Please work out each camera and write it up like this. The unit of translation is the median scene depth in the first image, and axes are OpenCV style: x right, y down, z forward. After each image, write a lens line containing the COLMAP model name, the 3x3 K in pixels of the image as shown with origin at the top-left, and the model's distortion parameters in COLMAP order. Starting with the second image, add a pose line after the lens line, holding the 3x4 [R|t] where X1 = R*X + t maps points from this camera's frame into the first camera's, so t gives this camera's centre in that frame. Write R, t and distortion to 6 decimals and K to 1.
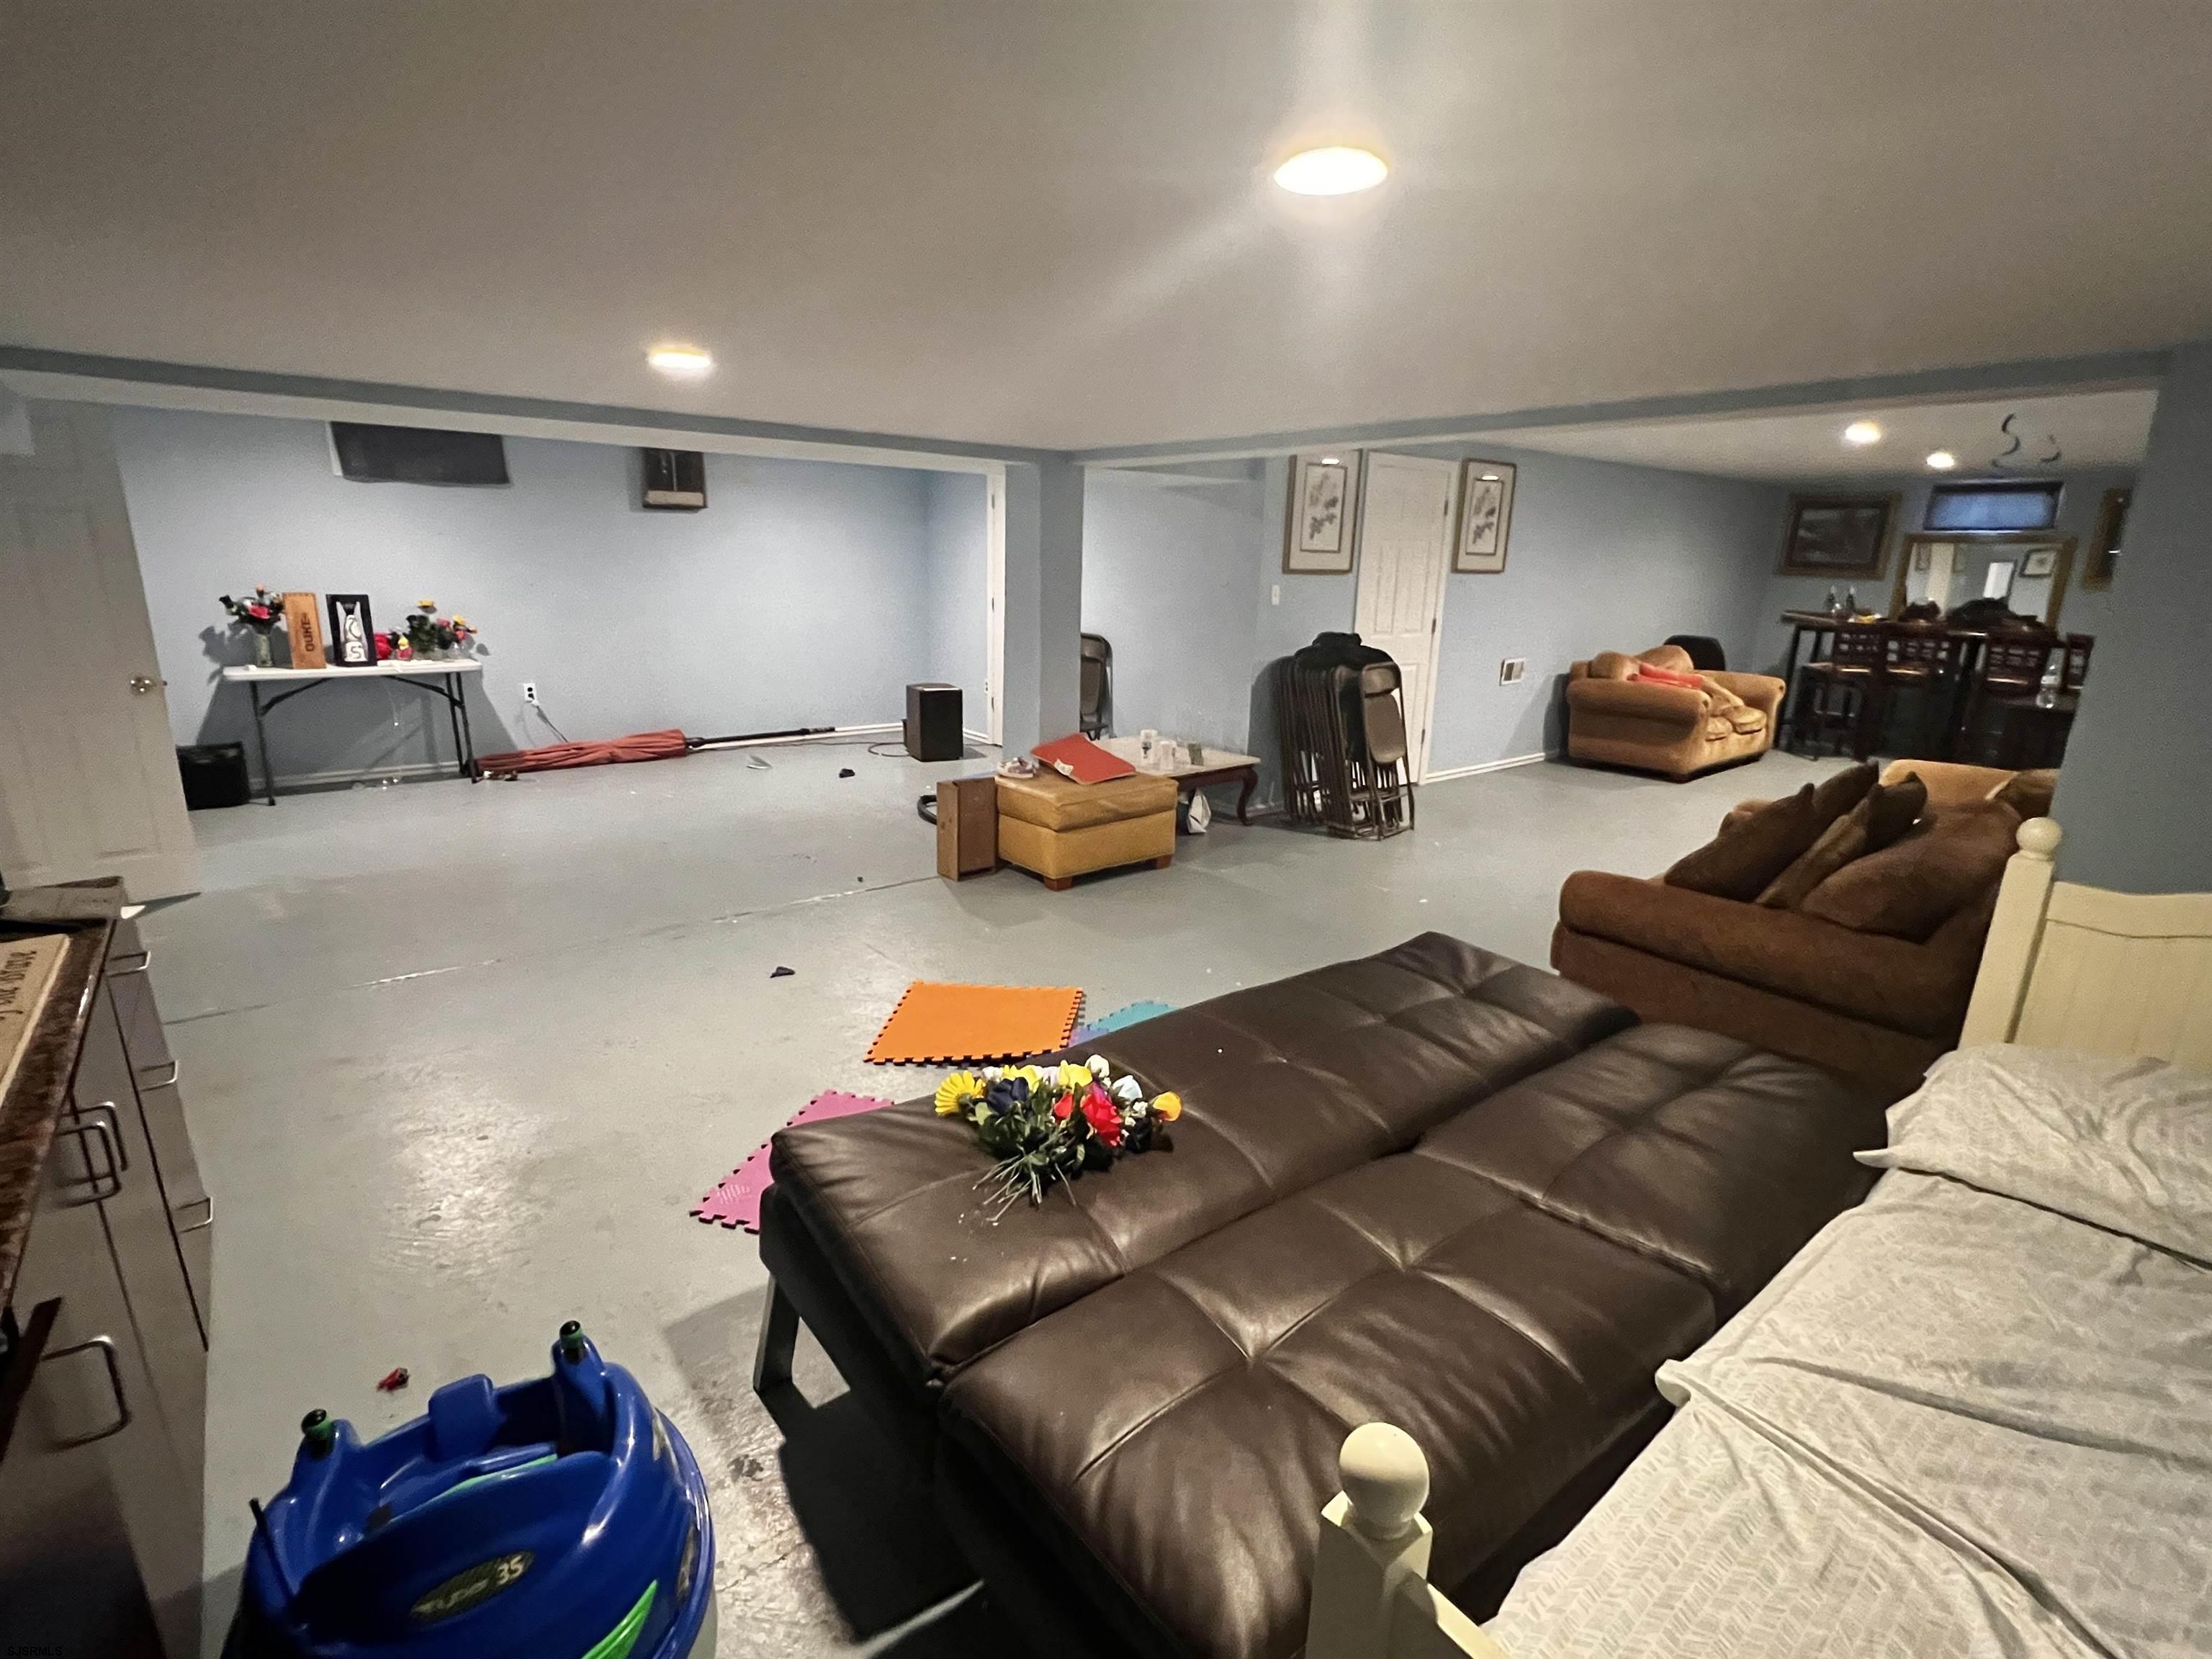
lens RADIAL K [[1050.7, 0, 1095.0], [0, 1050.7, 828.7], [0, 0, 1]] dist [-0.001366, -0.000460]
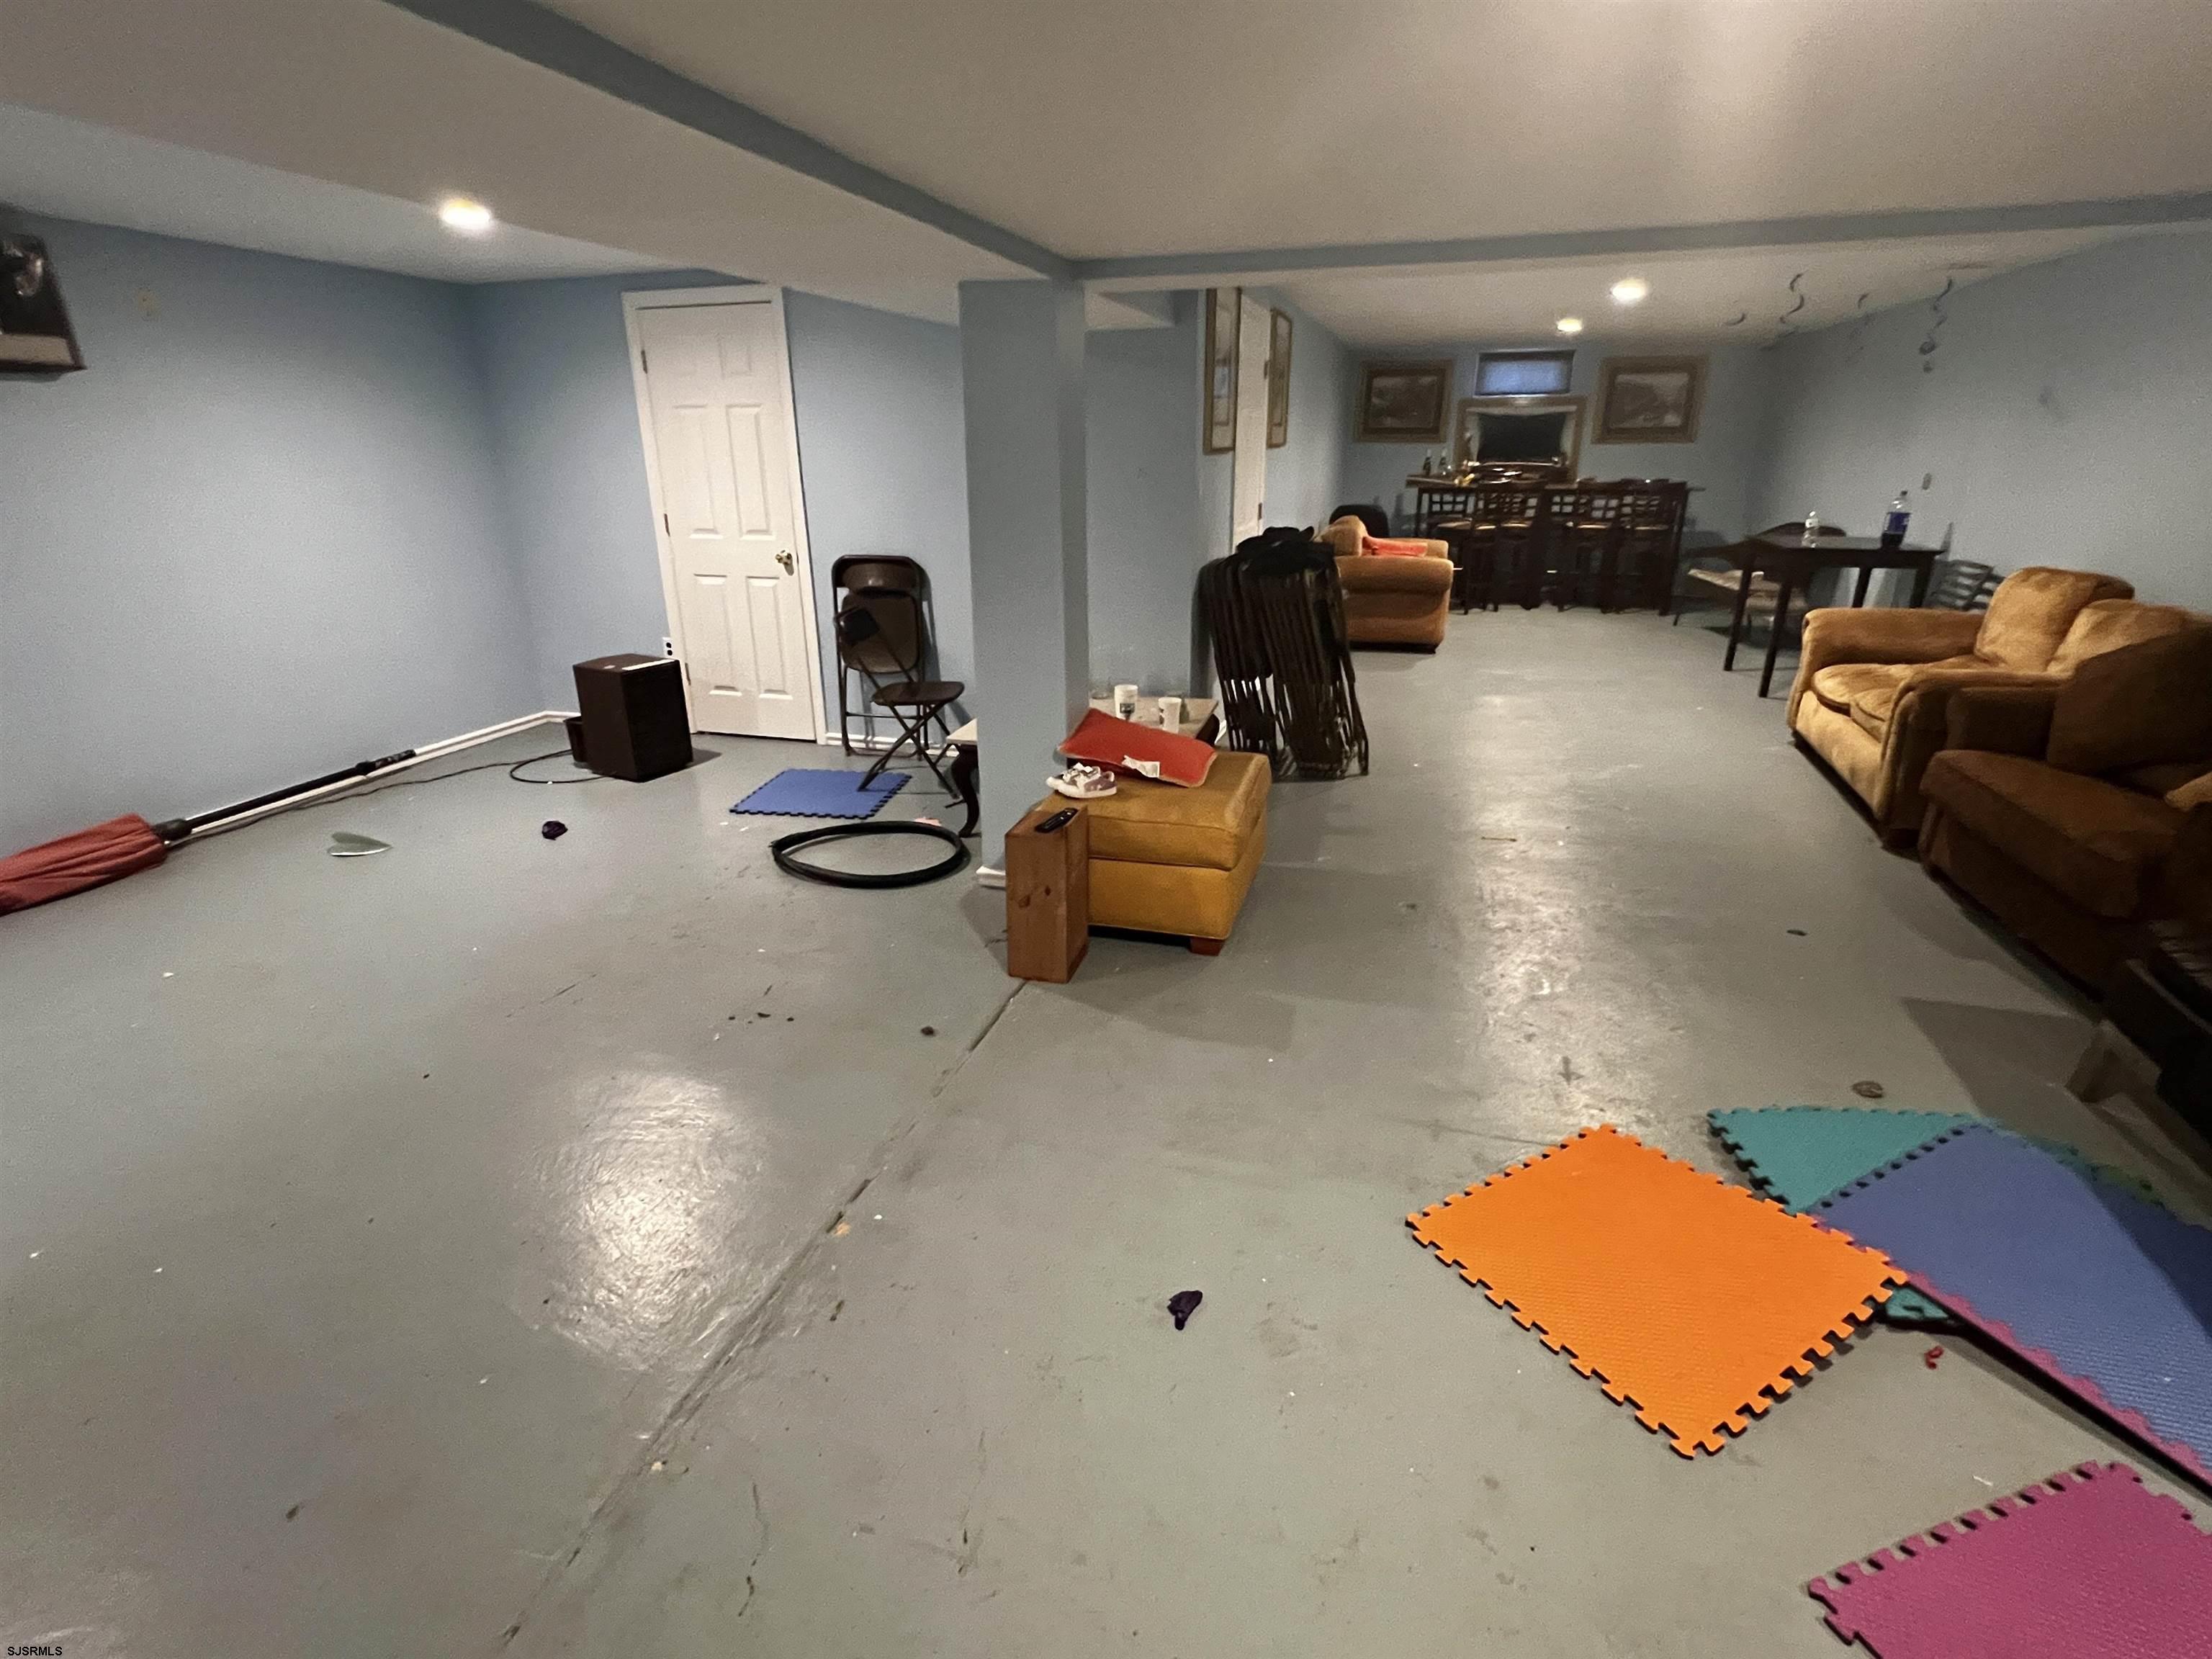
lens RADIAL K [[1050.7, 0, 1106.2], [0, 1050.7, 834.0], [0, 0, 1]] dist [-0.001366, -0.000460]
pose [[0.827898, -0.225448, 0.513574, -0.259370], [0.171360, 0.973548, 0.151128, -0.078584], [-0.534060, -0.037113, 0.844631, 0.296437]]
